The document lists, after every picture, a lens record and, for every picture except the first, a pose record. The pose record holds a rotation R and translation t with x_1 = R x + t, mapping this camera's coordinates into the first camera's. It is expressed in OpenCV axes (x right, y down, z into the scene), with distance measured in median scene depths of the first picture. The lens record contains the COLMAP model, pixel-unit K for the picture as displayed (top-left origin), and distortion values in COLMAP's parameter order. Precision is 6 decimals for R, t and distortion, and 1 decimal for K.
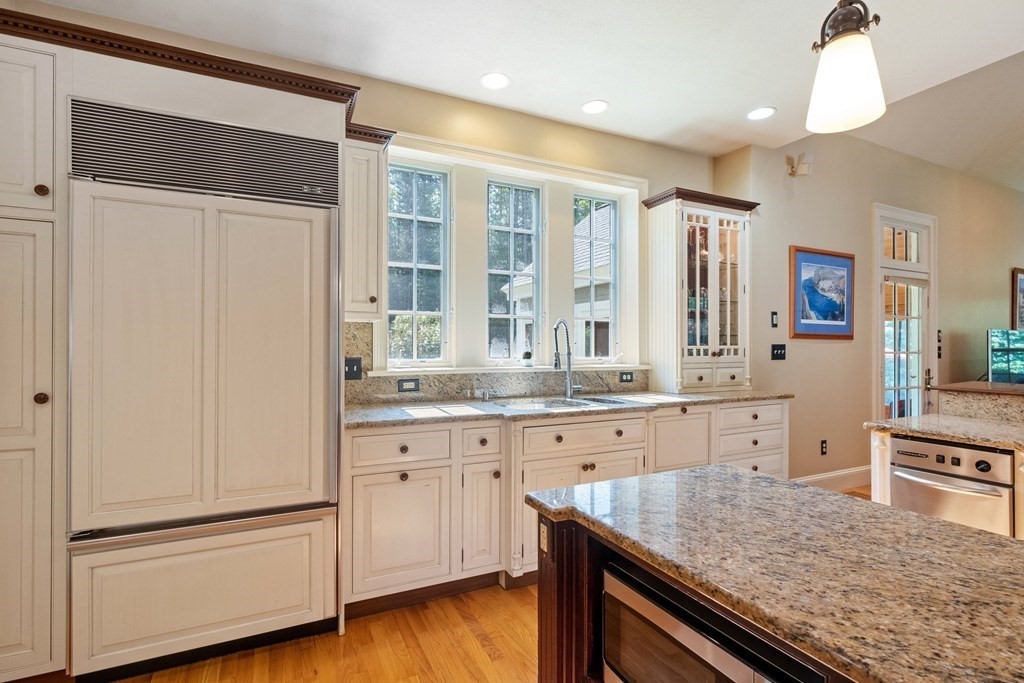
lens RADIAL K [[487.0, 0, 508.7], [0, 487.0, 347.6], [0, 0, 1]] dist [-0.000592, -0.000081]
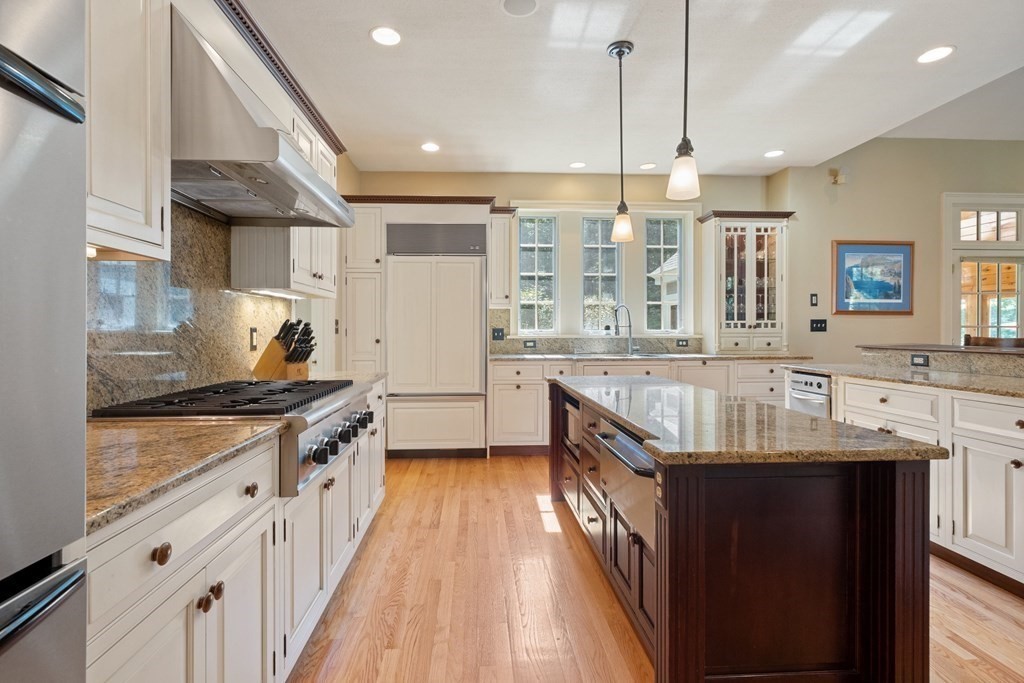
lens RADIAL K [[487.0, 0, 505.4], [0, 487.0, 331.3], [0, 0, 1]] dist [-0.000592, -0.000081]
pose [[0.927450, -0.000837, -0.373946, 0.298449], [0.001837, 0.999996, 0.002317, 0.022027], [0.373943, -0.002835, 0.927447, -0.534033]]
